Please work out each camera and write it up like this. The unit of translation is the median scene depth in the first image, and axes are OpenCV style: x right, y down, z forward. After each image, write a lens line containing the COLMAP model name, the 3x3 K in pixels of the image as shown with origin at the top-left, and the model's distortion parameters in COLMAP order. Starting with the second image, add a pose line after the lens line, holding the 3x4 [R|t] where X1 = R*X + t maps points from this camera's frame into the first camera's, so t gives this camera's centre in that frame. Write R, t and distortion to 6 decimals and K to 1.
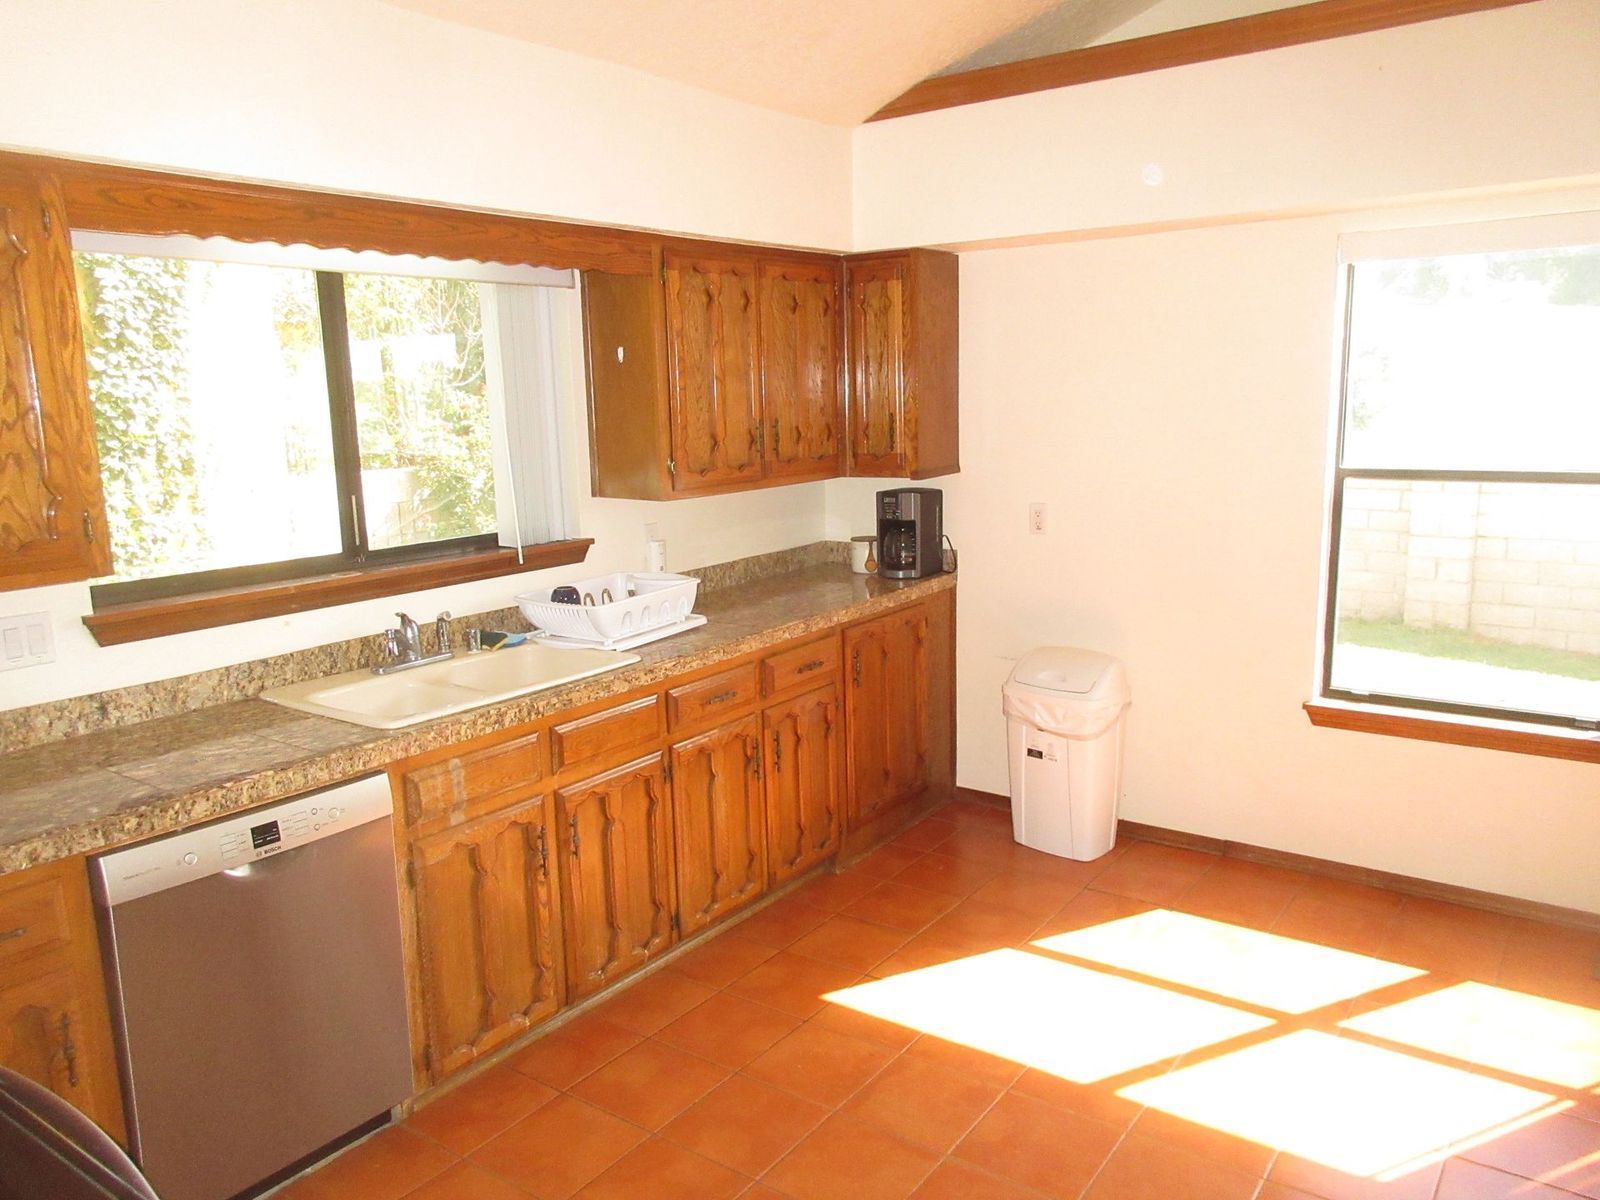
lens RADIAL K [[1195.0, 0, 804.5], [0, 1195.0, 613.7], [0, 0, 1]] dist [0.007483, 0.014223]
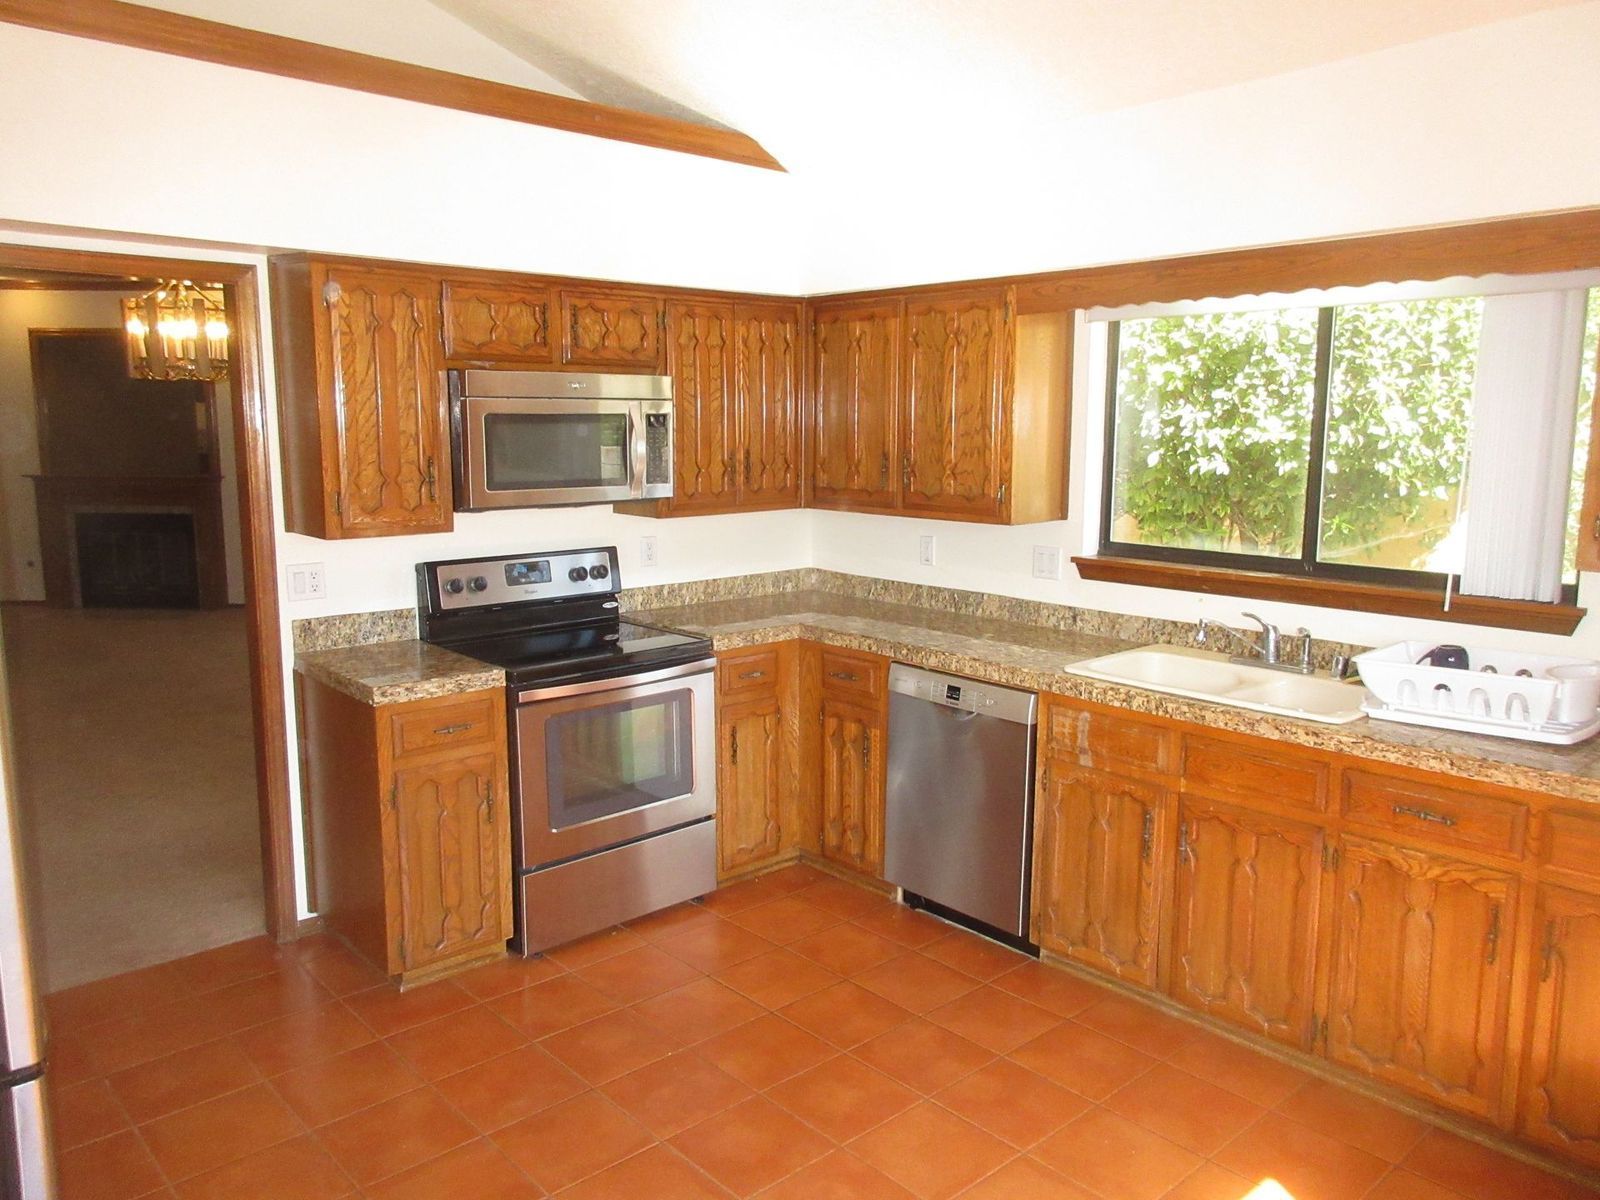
lens RADIAL K [[1195.0, 0, 798.2], [0, 1195.0, 596.0], [0, 0, 1]] dist [0.007483, 0.014223]
pose [[-0.213931, 0.167375, -0.962403, 0.913035], [-0.177914, 0.962057, 0.206863, -0.191502], [0.960510, 0.215479, -0.176035, 0.874908]]
